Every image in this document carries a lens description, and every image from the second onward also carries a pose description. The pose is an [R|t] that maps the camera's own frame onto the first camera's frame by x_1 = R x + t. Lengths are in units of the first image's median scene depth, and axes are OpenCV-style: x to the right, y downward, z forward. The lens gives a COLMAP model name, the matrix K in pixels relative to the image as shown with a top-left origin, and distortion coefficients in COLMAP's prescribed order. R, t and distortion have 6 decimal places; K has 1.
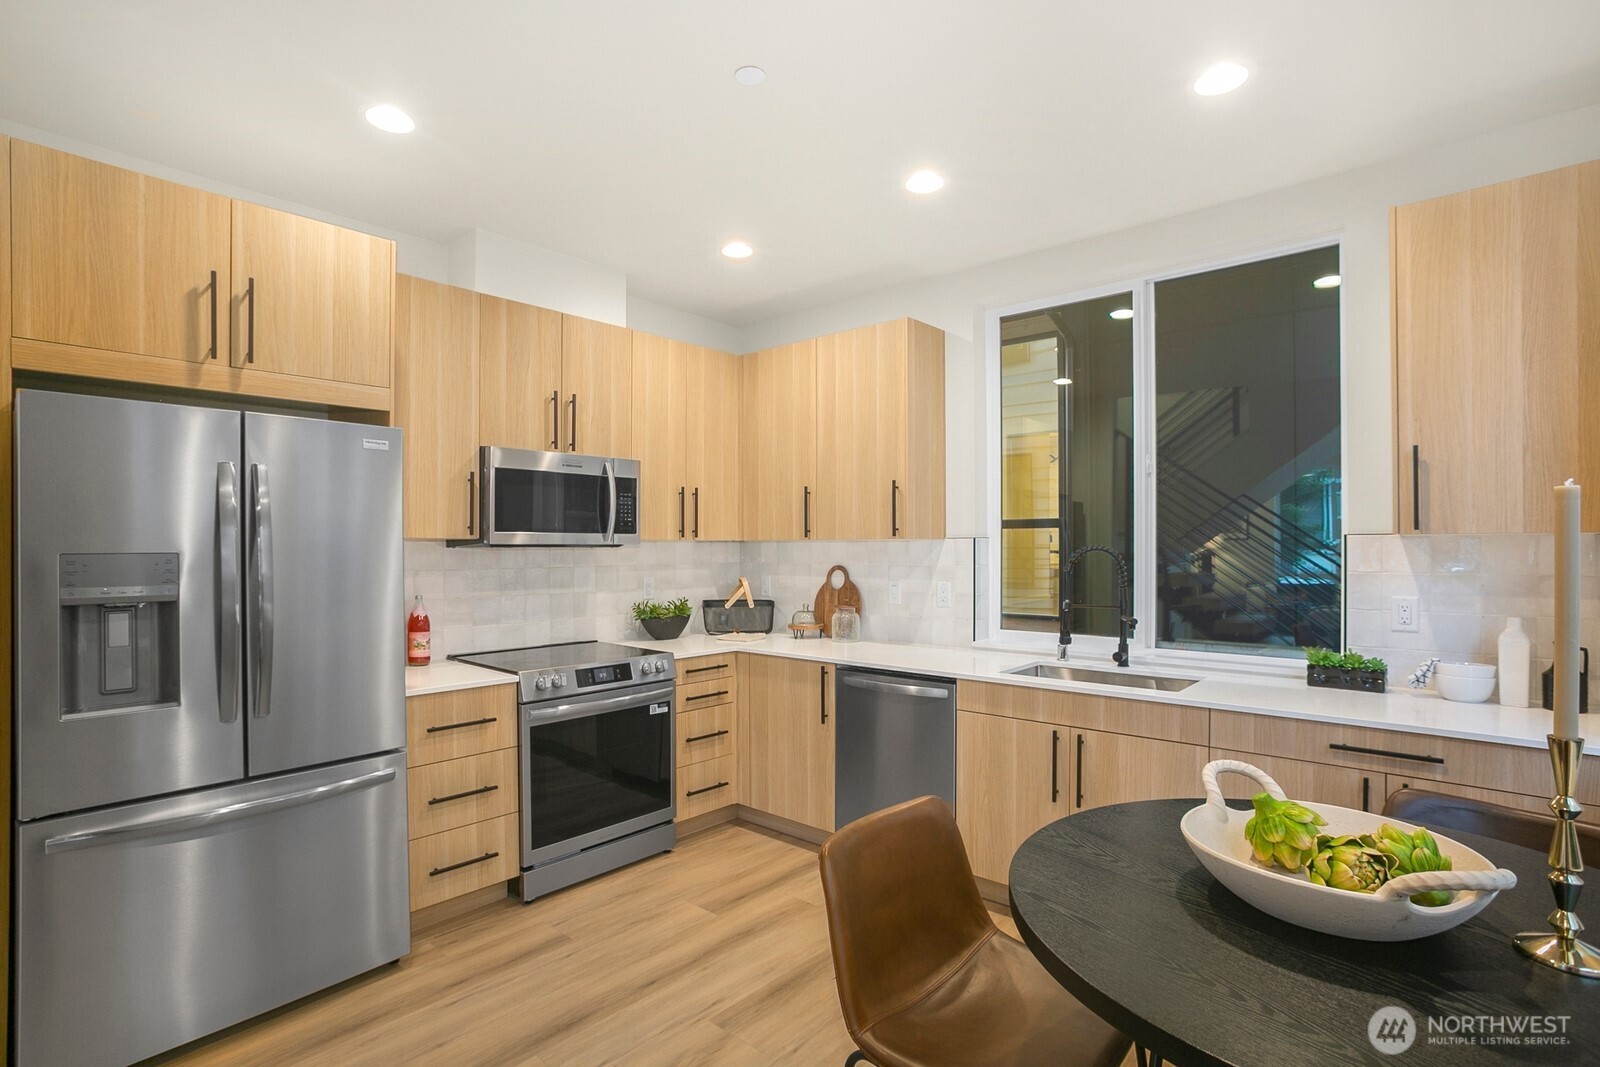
lens RADIAL K [[794.2, 0, 790.3], [0, 794.2, 545.0], [0, 0, 1]] dist [-0.067266, 0.046857]
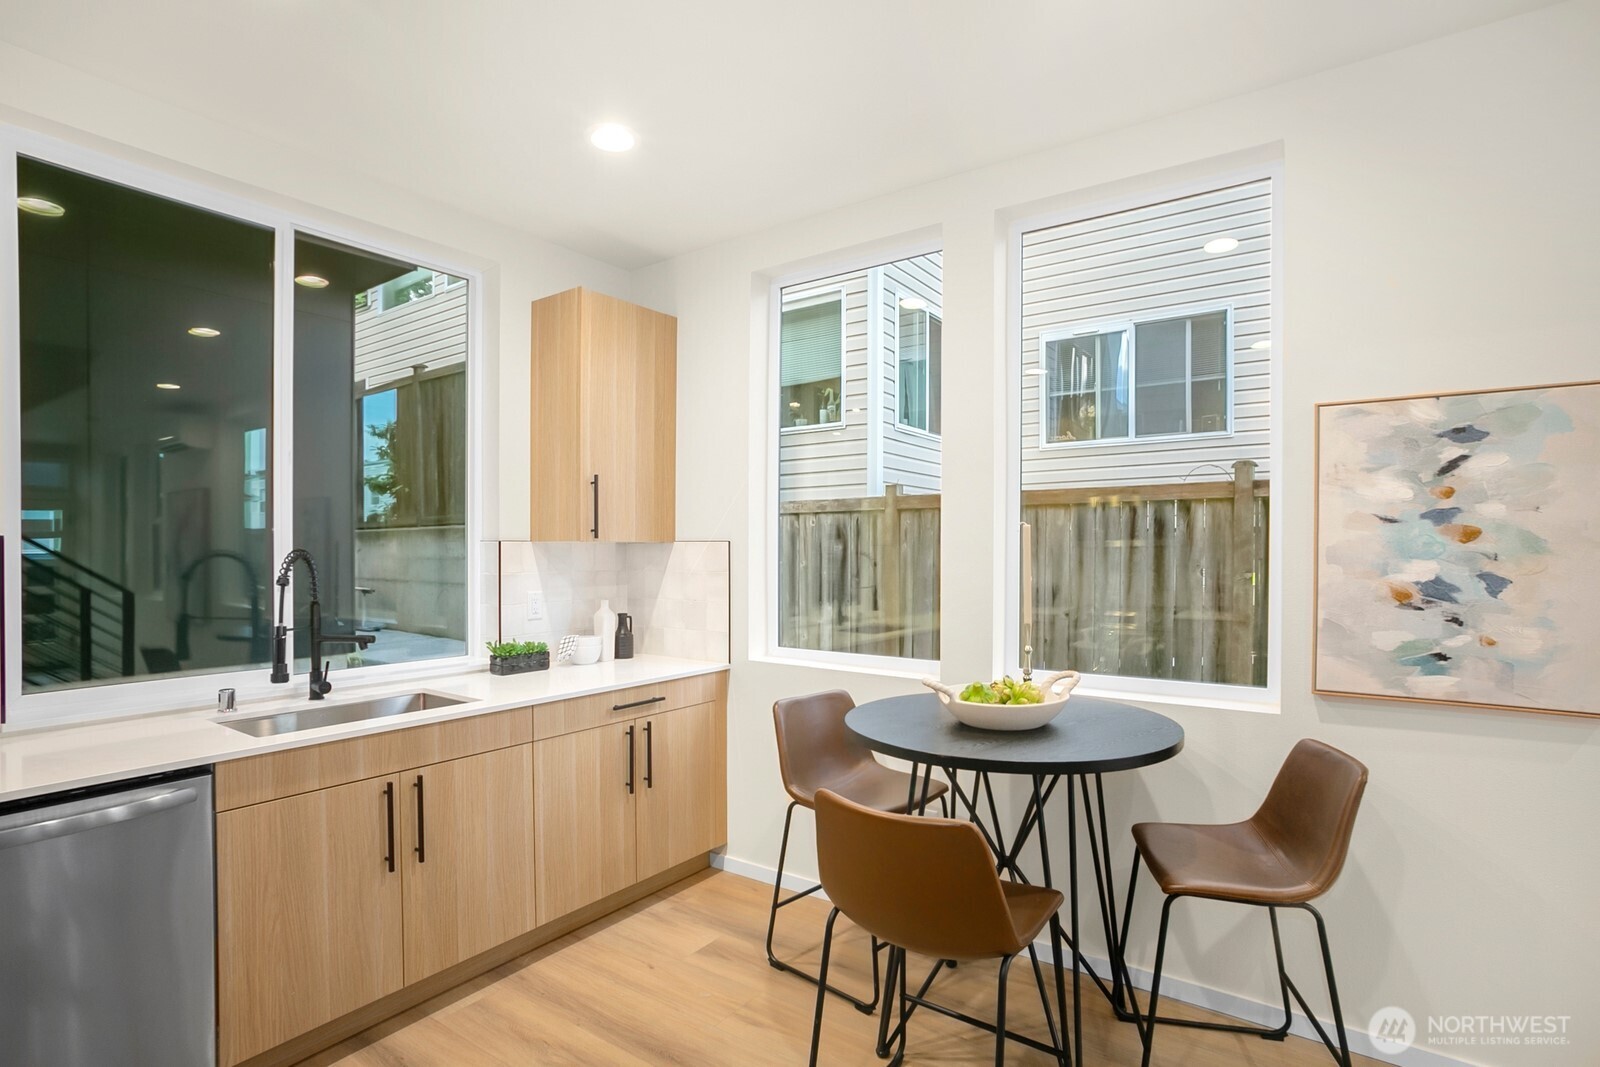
lens RADIAL K [[794.2, 0, 790.3], [0, 794.2, 545.0], [0, 0, 1]] dist [-0.067266, 0.046857]
pose [[-0.116723, 0.009079, 0.993123, -0.520217], [-0.008180, 0.999916, -0.010102, 0.000481], [-0.993131, -0.009303, -0.116639, 0.714295]]
